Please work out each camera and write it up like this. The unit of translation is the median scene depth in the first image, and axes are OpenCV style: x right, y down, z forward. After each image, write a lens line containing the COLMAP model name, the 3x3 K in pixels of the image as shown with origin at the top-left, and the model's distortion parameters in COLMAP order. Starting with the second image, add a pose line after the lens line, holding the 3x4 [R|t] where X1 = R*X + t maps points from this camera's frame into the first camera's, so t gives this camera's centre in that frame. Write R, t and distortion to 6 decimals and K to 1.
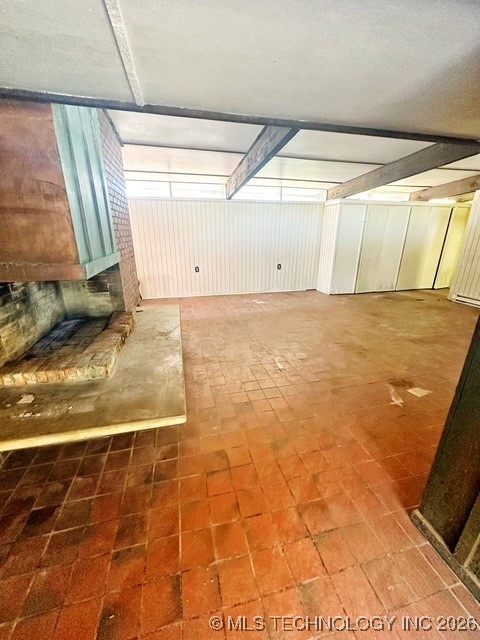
lens RADIAL K [[257.4, 0, 241.4], [0, 257.4, 321.6], [0, 0, 1]] dist [-0.004700, -0.000315]
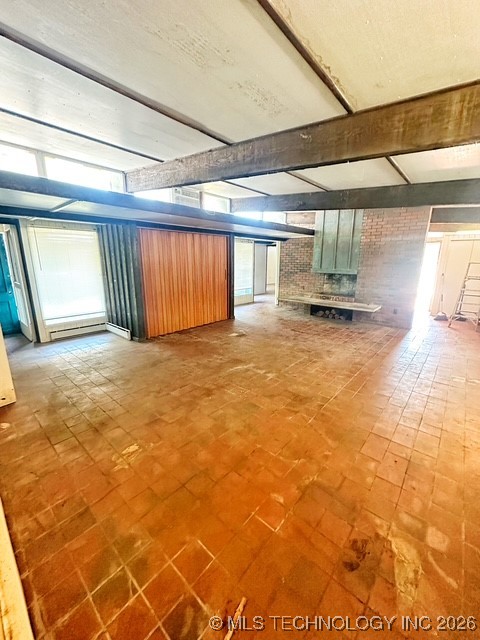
lens RADIAL K [[257.4, 0, 239.6], [0, 257.4, 317.9], [0, 0, 1]] dist [-0.004700, -0.000315]
pose [[-0.820161, 0.125528, -0.558192, 1.903481], [-0.193565, 0.857222, 0.477183, -0.908287], [0.538395, 0.499413, -0.678762, 2.510366]]
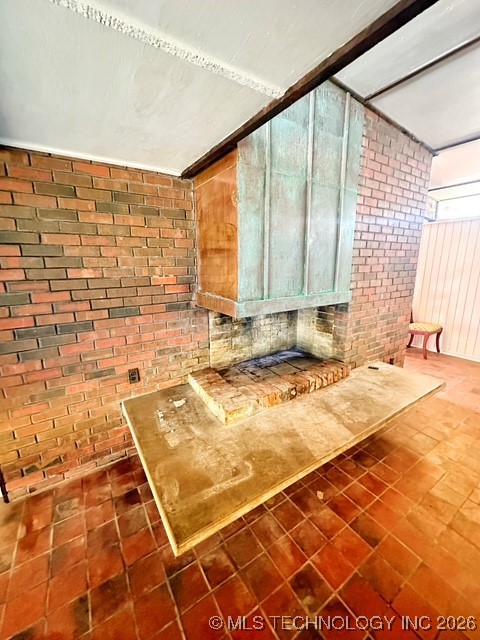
lens RADIAL K [[257.4, 0, 240.7], [0, 257.4, 320.1], [0, 0, 1]] dist [-0.004700, -0.000315]
pose [[0.328727, 0.199387, -0.923138, 0.200731], [-0.302153, 0.948289, 0.097223, -0.183251], [0.894786, 0.246968, 0.371974, 0.478021]]
